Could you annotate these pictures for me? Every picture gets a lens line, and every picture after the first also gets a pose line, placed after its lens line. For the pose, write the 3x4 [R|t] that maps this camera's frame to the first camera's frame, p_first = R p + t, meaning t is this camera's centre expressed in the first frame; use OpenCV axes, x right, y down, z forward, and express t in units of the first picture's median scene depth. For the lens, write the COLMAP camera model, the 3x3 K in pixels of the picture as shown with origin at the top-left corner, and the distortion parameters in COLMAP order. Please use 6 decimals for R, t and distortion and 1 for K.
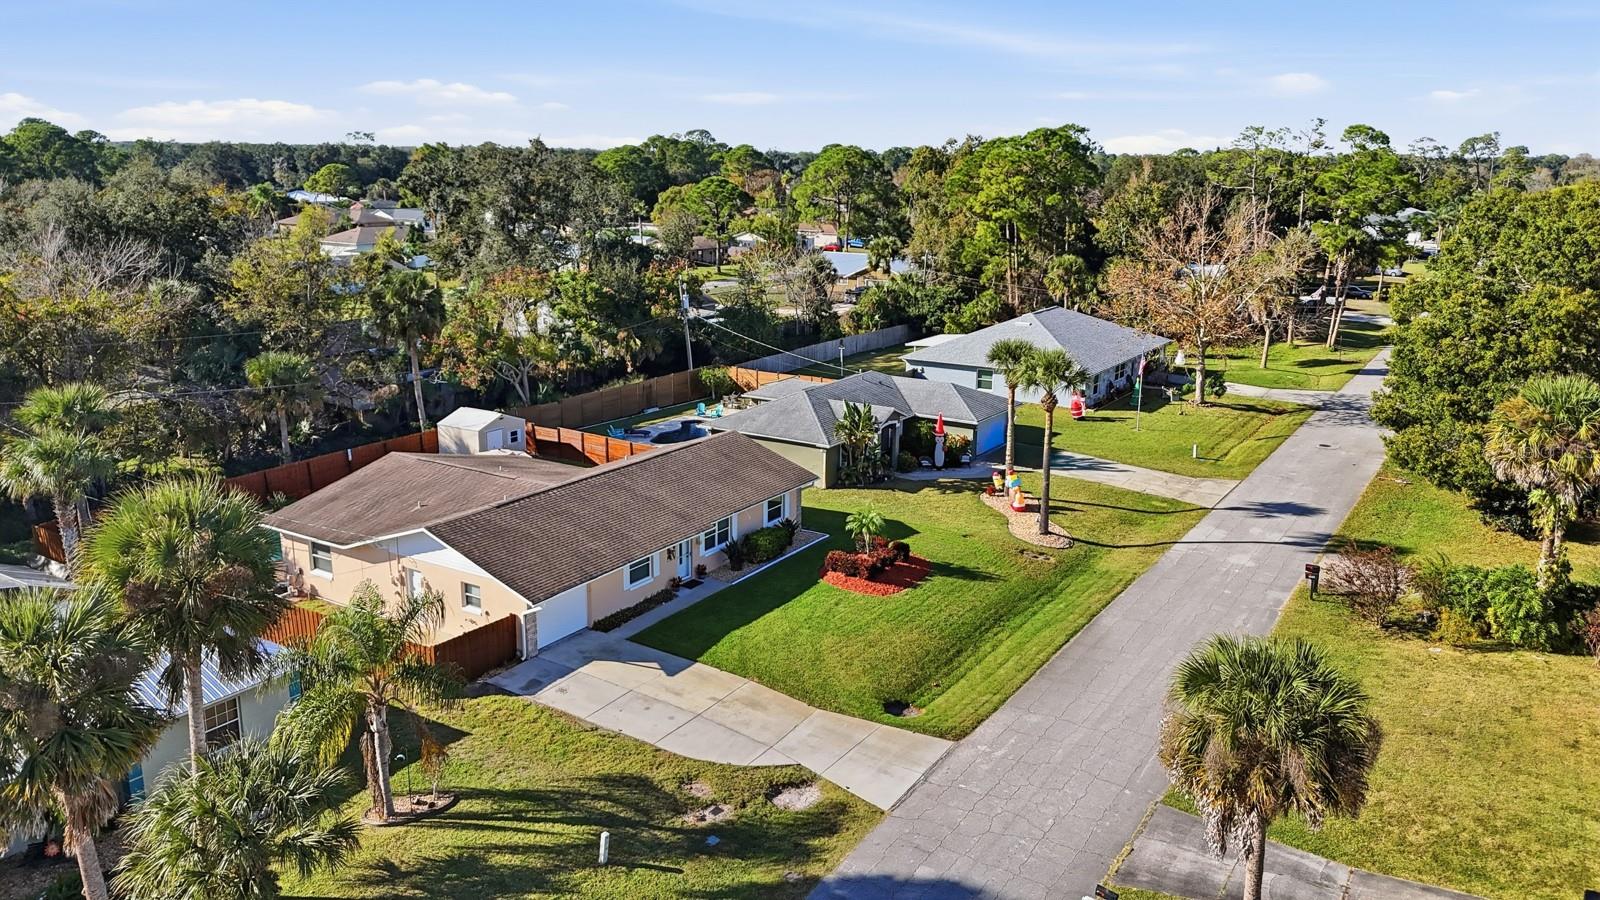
lens RADIAL K [[1172.9, 0, 800.0], [0, 1172.9, 450.0], [0, 0, 1]] dist [0.059149, -0.000372]
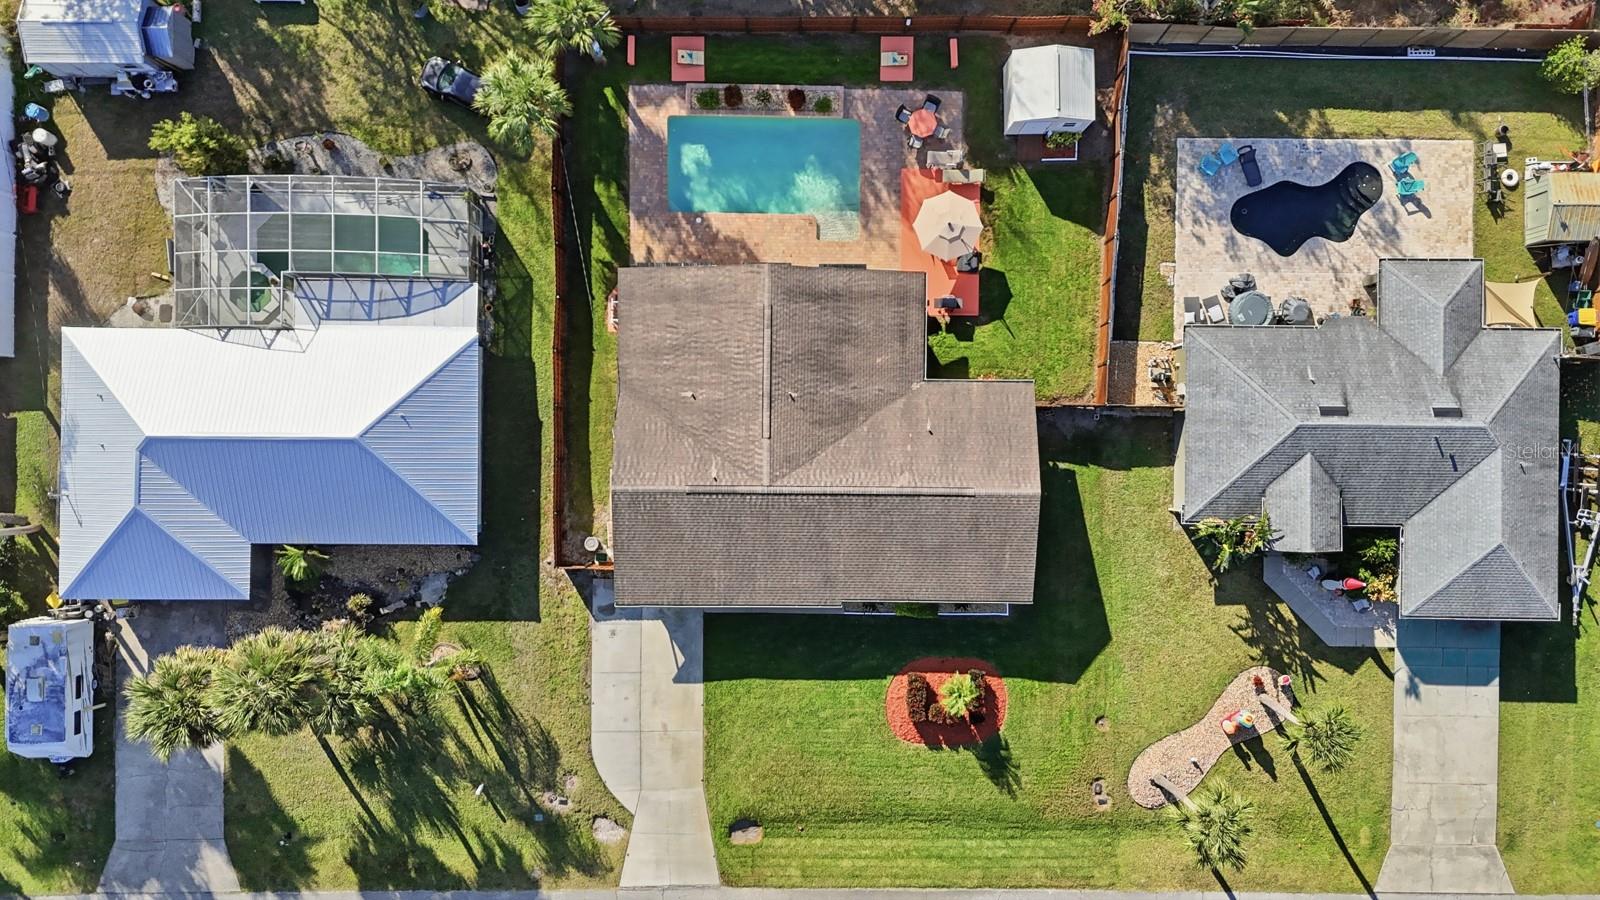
lens RADIAL K [[1188.1, 0, 800.0], [0, 1188.1, 450.0], [0, 0, 1]] dist [0.010903, -0.000435]
pose [[0.532556, 0.846333, -0.010209, -0.215948], [-0.218050, 0.148843, 0.964521, -1.064786], [0.817825, -0.511435, 0.263810, 0.784548]]
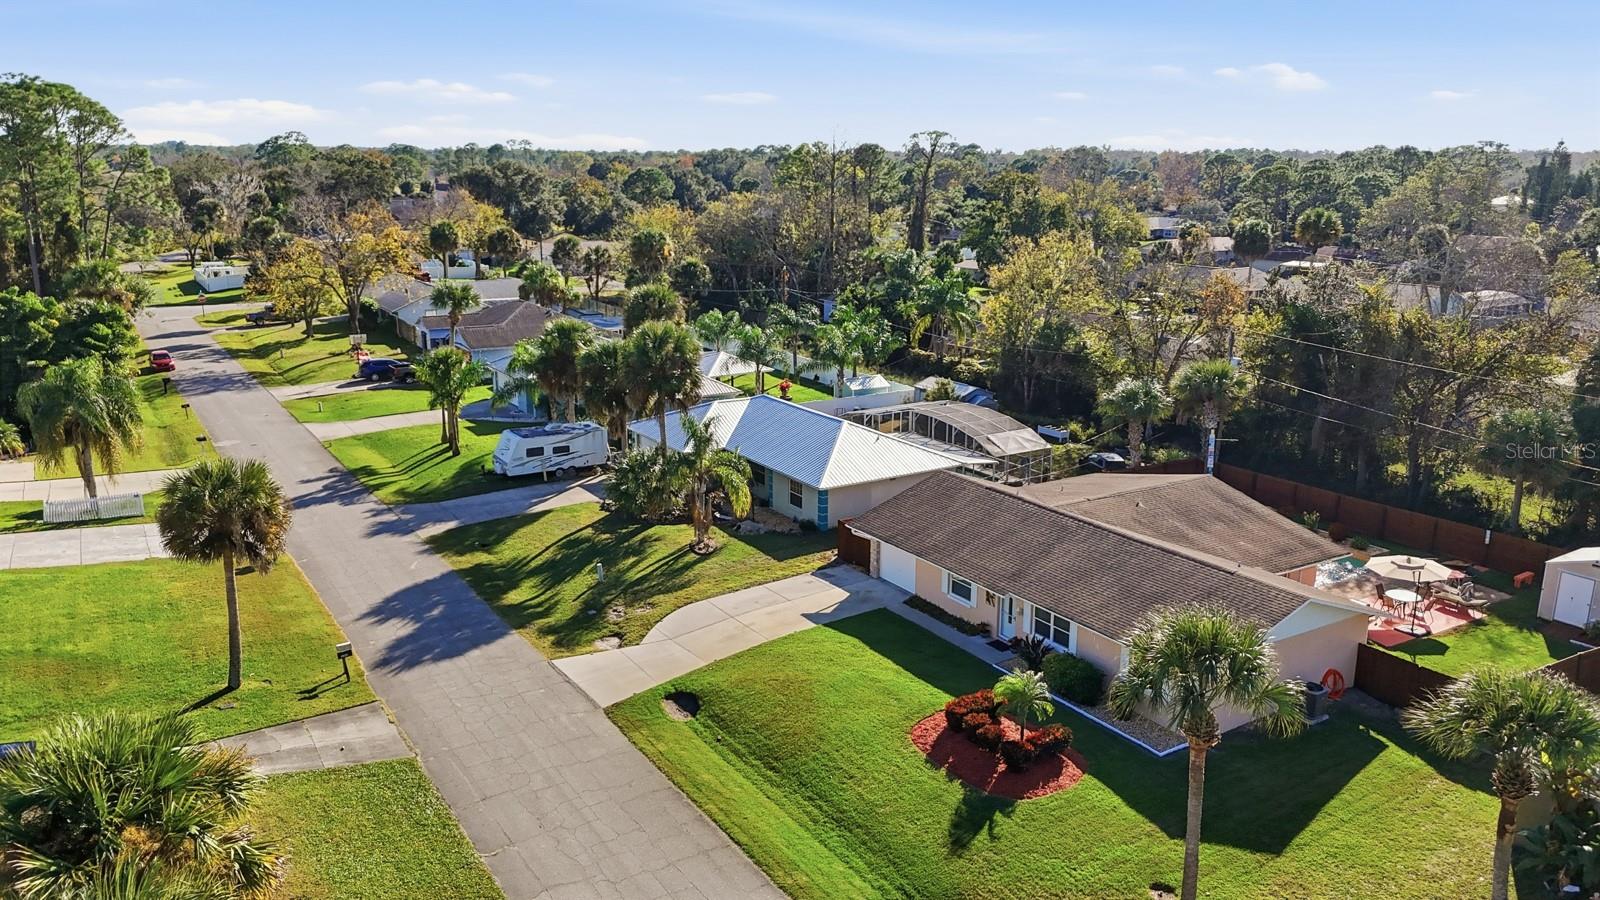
lens RADIAL K [[1172.9, 0, 800.0], [0, 1172.9, 450.0], [0, 0, 1]] dist [0.059149, -0.000372]
pose [[-0.424303, 0.215395, -0.879530, 0.798846], [-0.223348, 0.916394, 0.332171, -0.316662], [0.877544, 0.337382, -0.340720, 1.186354]]
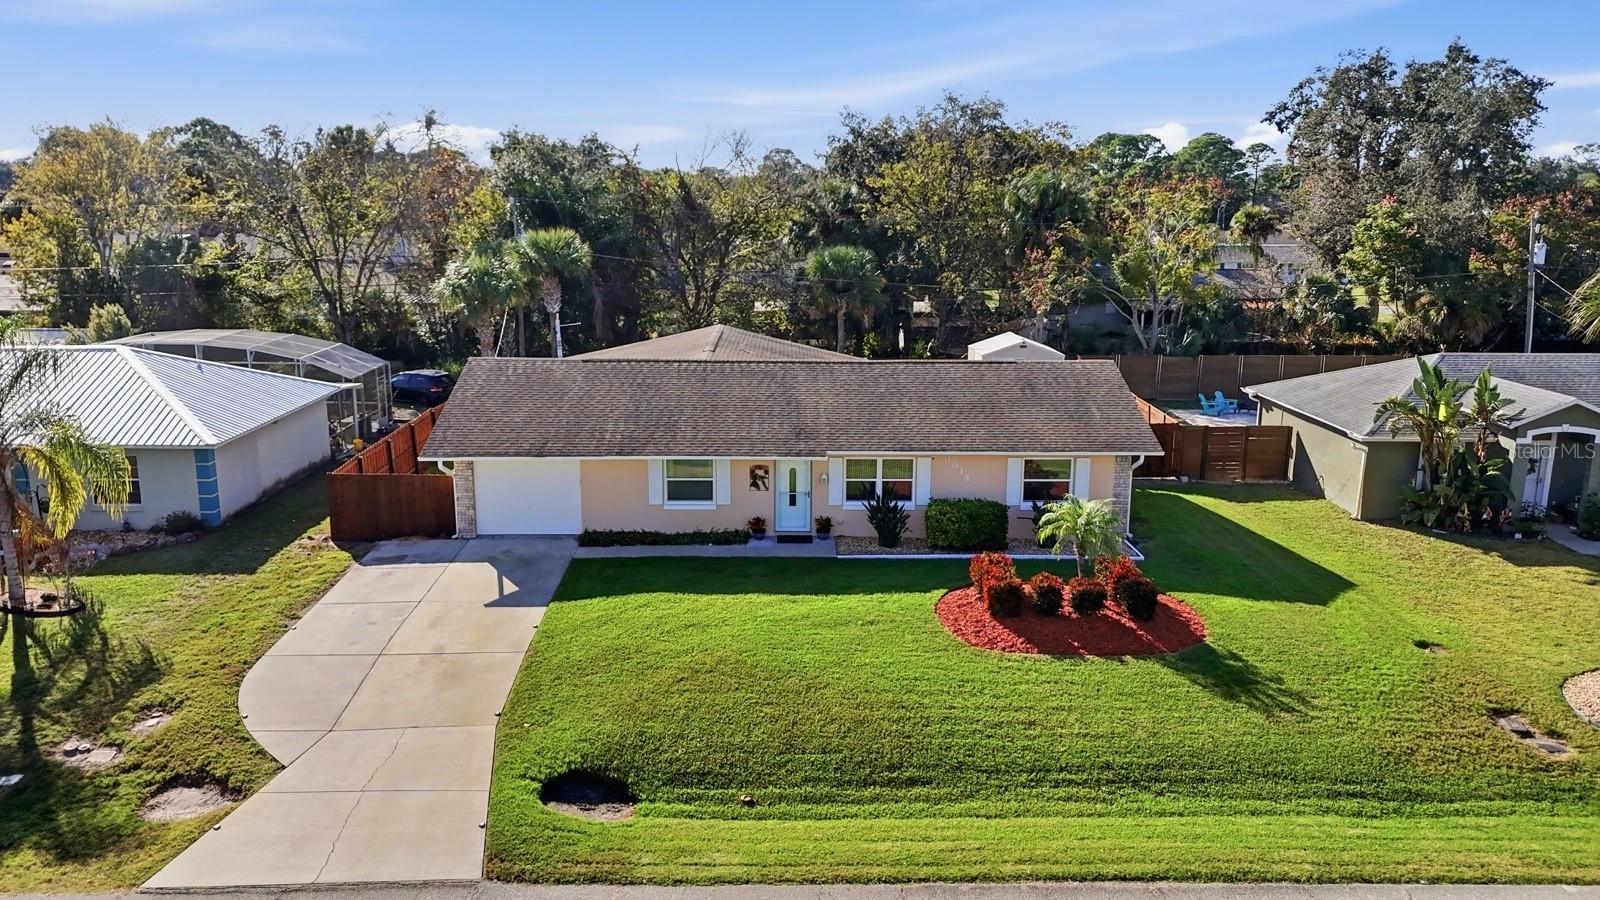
lens RADIAL K [[1188.1, 0, 800.0], [0, 1188.1, 450.0], [0, 0, 1]] dist [0.010903, -0.000435]
pose [[0.555225, 0.173427, -0.813418, 0.442580], [-0.203744, 0.976580, 0.069143, 0.023628], [0.806358, 0.127339, 0.577556, 0.659656]]
